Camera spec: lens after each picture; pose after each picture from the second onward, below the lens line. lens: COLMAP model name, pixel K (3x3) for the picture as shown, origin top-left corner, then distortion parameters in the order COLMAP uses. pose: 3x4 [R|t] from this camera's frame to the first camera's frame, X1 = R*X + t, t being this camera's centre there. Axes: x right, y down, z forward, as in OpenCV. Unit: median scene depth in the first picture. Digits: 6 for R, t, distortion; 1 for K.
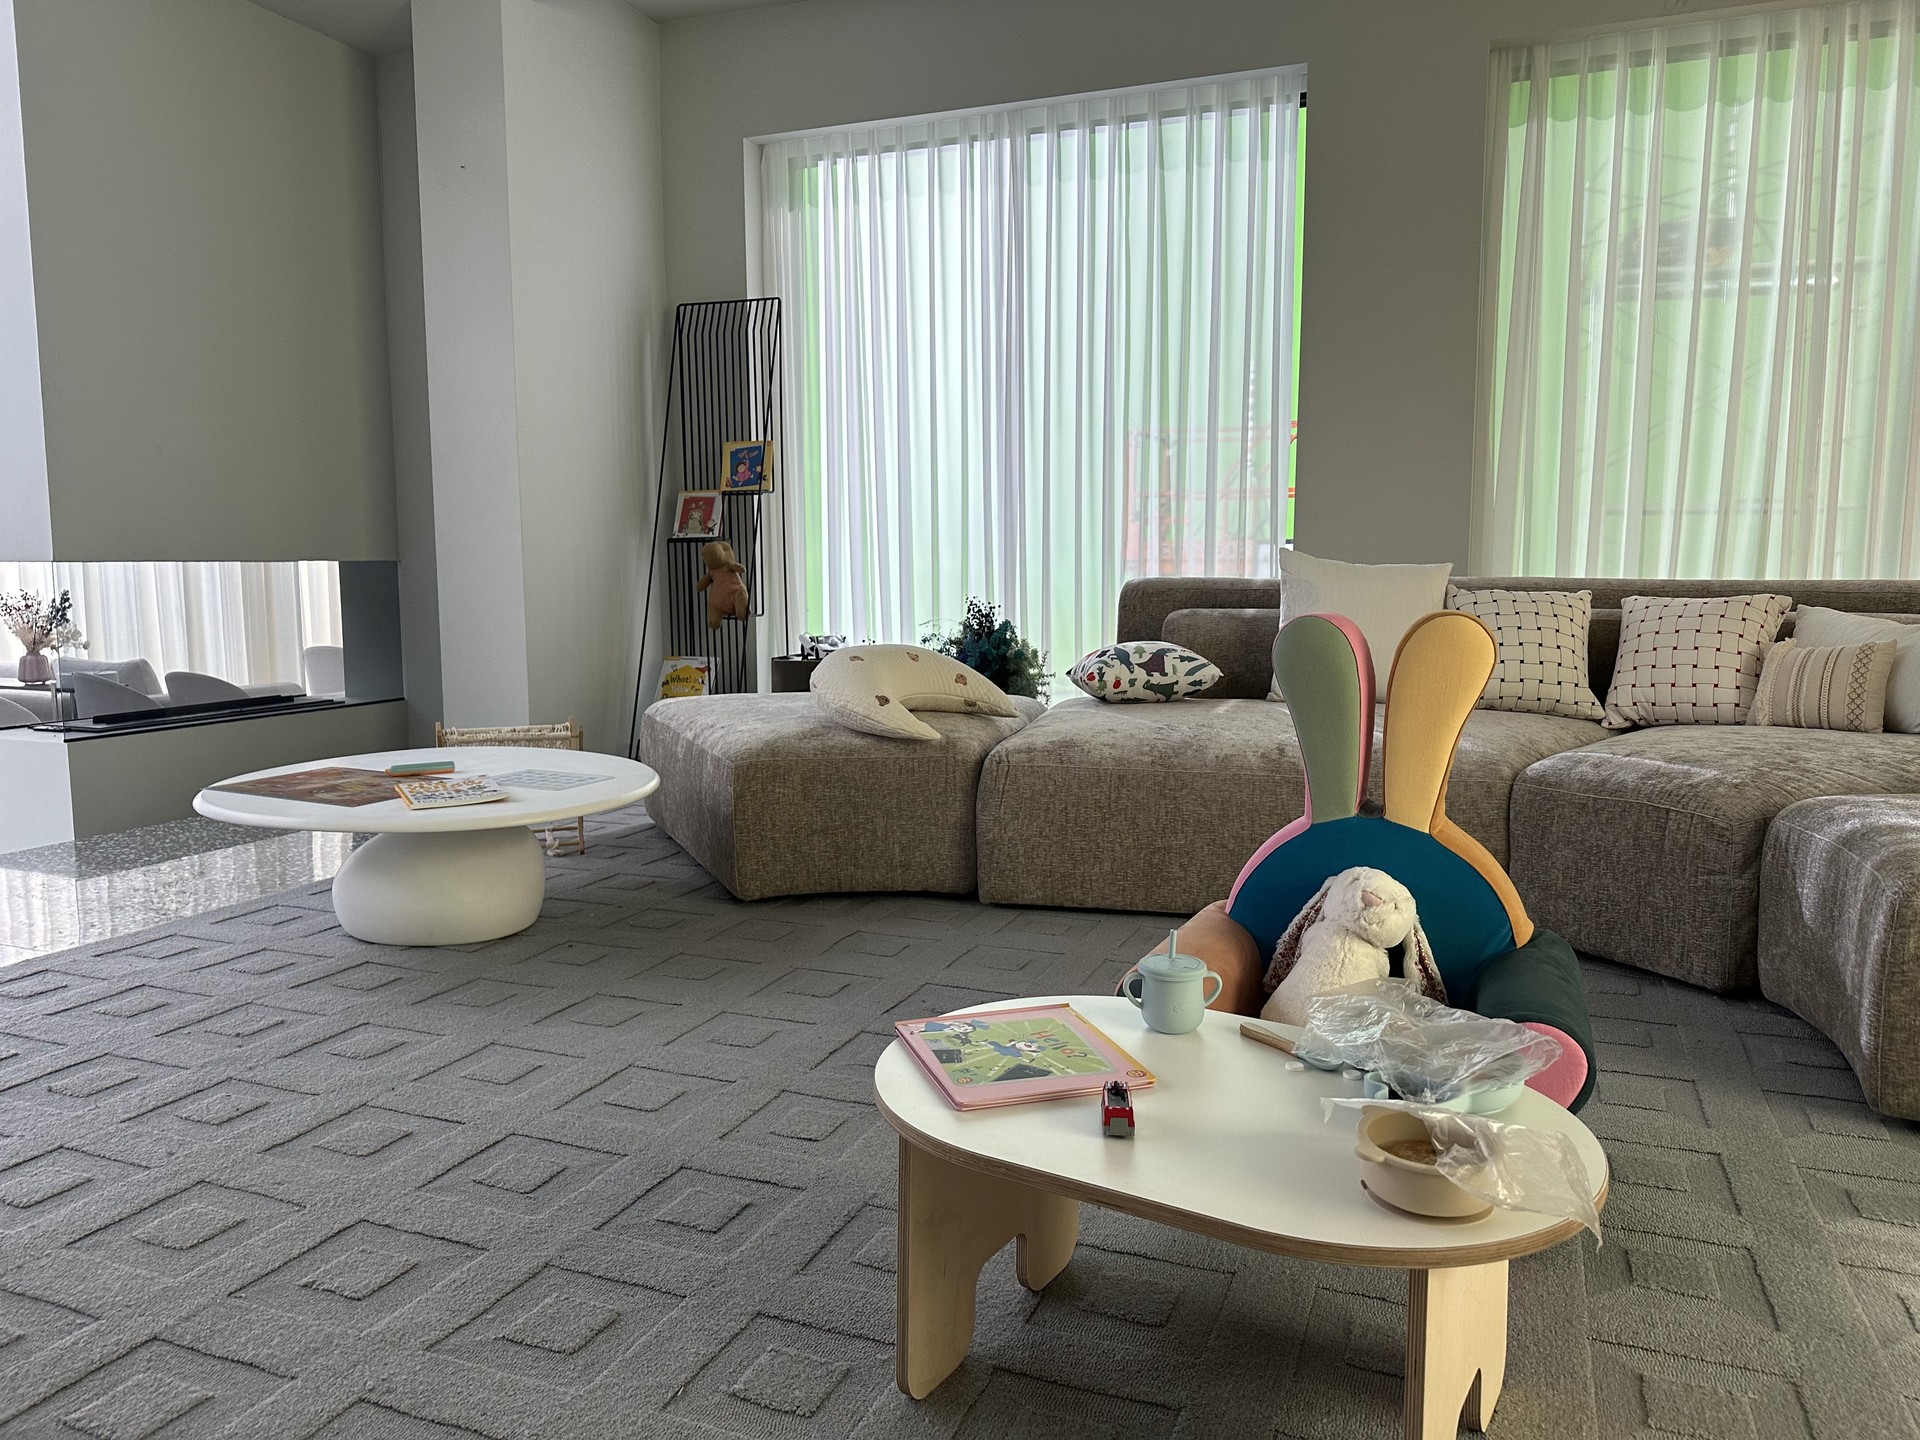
lens RADIAL K [[1366.2, 0, 964.1], [0, 1366.2, 721.1], [0, 0, 1]] dist [0.136225, -0.193536]
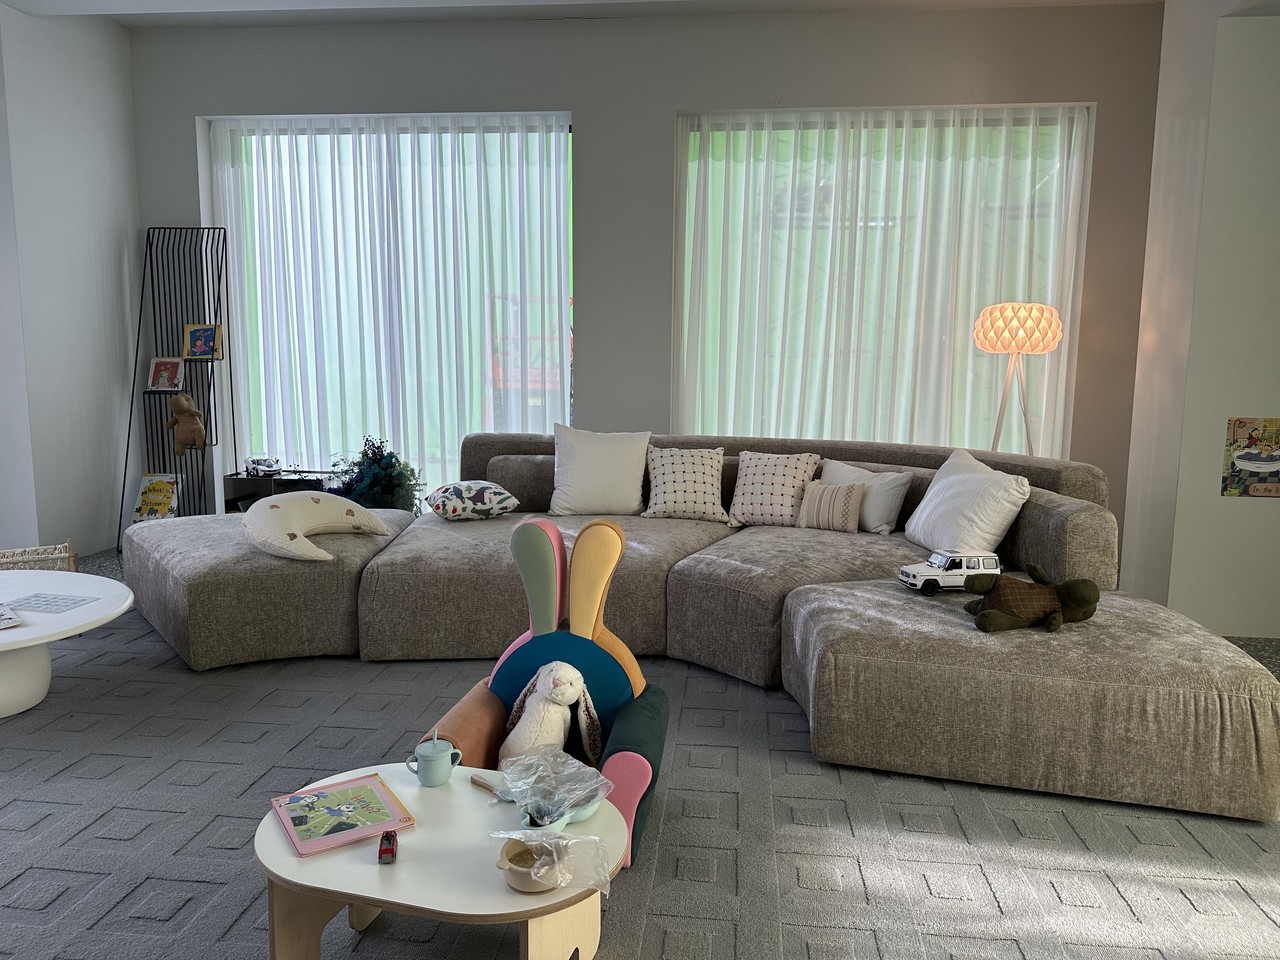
lens RADIAL K [[910.8, 0, 642.7], [0, 910.8, 480.7], [0, 0, 1]] dist [0.136225, -0.193536]
pose [[0.964090, -0.021031, 0.264741, 0.040744], [0.015616, 0.999624, 0.022542, -0.083917], [-0.265115, -0.017598, 0.964056, -0.109219]]
